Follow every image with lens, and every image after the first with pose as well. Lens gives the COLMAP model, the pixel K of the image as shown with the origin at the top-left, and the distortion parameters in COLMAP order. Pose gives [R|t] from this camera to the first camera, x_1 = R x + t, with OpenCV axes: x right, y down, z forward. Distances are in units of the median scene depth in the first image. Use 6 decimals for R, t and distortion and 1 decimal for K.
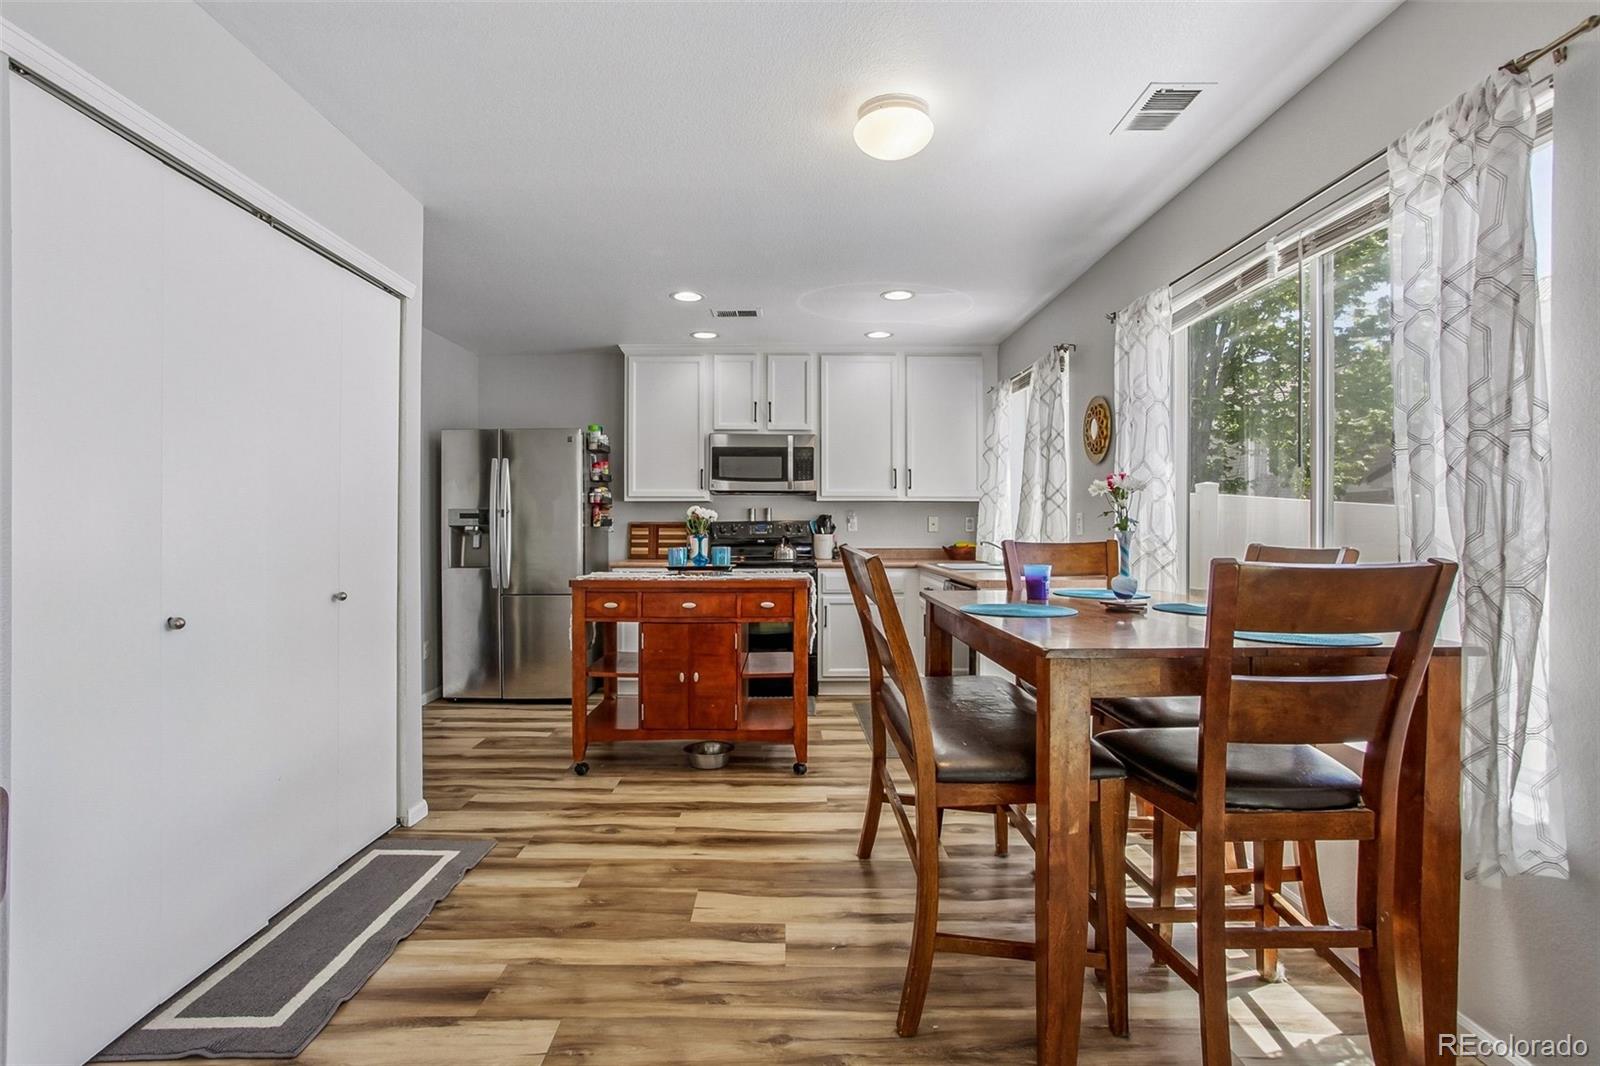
lens RADIAL K [[785.0, 0, 786.4], [0, 785.0, 530.2], [0, 0, 1]] dist [-0.049550, 0.028530]
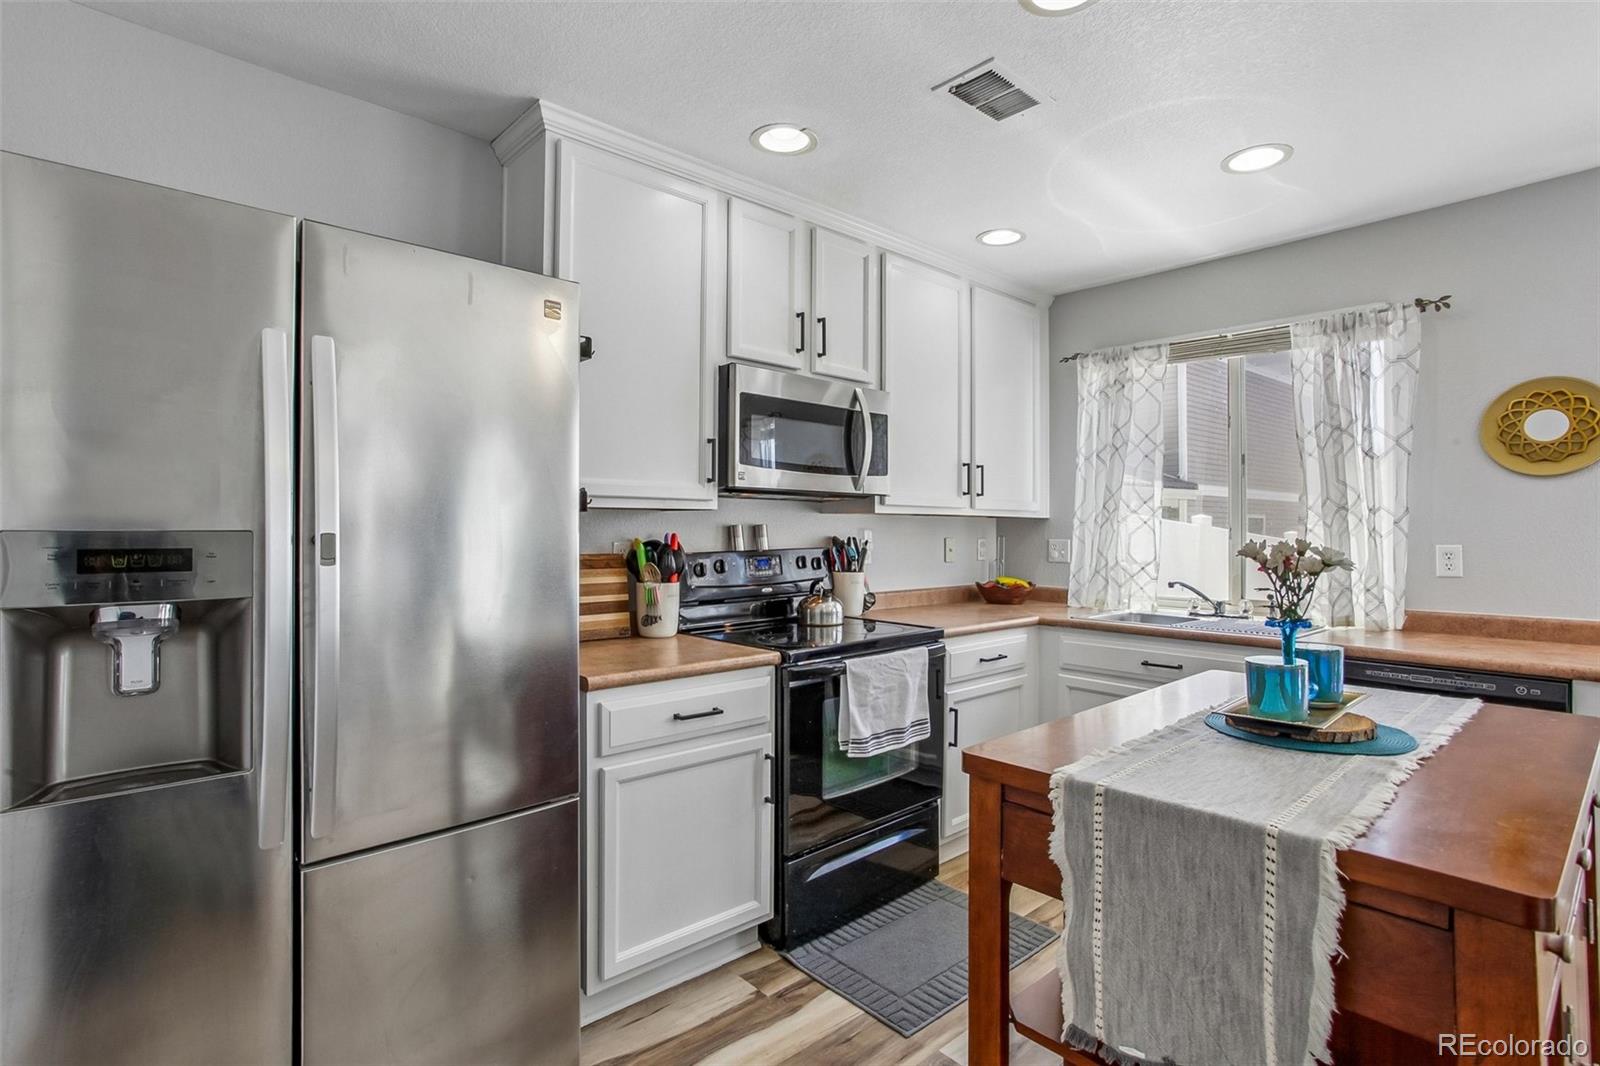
lens RADIAL K [[785.0, 0, 787.4], [0, 785.0, 523.7], [0, 0, 1]] dist [-0.049550, 0.028530]
pose [[0.745648, 0.007164, 0.666302, -0.540349], [0.000753, 0.999933, -0.011593, -0.034388], [-0.666340, 0.009146, 0.745592, 0.916358]]
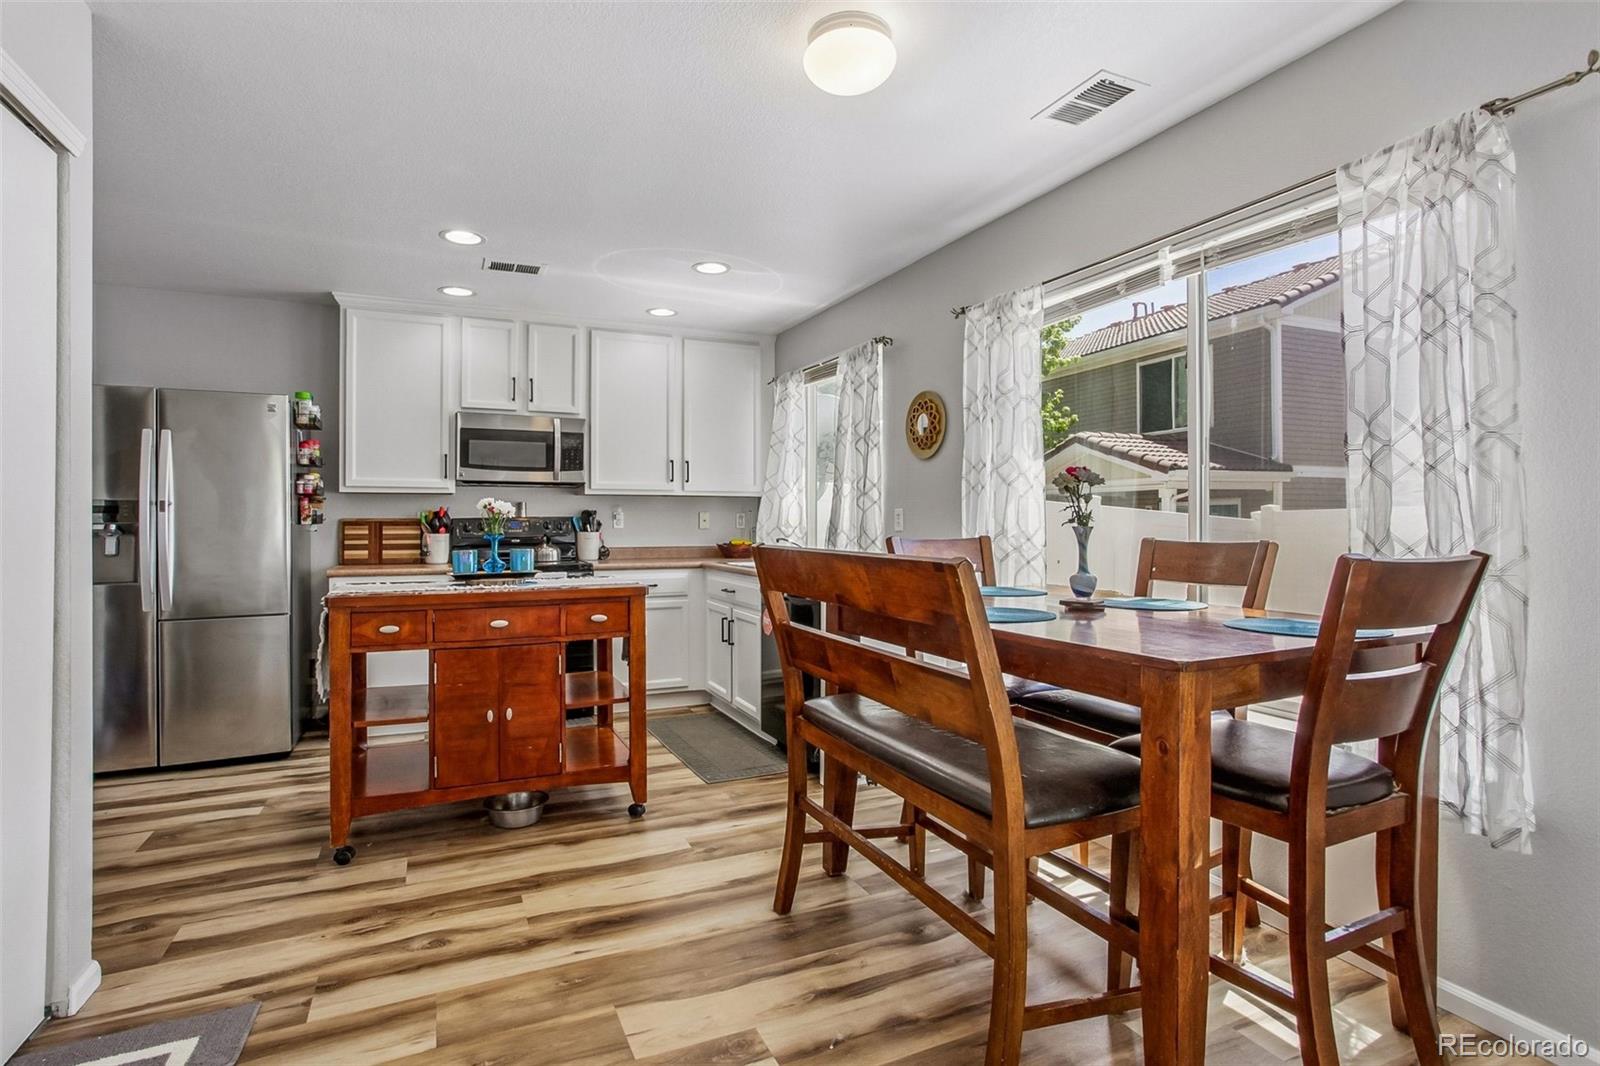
lens RADIAL K [[785.0, 0, 786.9], [0, 785.0, 520.1], [0, 0, 1]] dist [-0.049550, 0.028530]
pose [[0.911035, -0.001414, 0.412326, -0.170959], [0.005152, 0.999955, -0.007952, -0.000342], [-0.412297, 0.009369, 0.911001, 0.157634]]
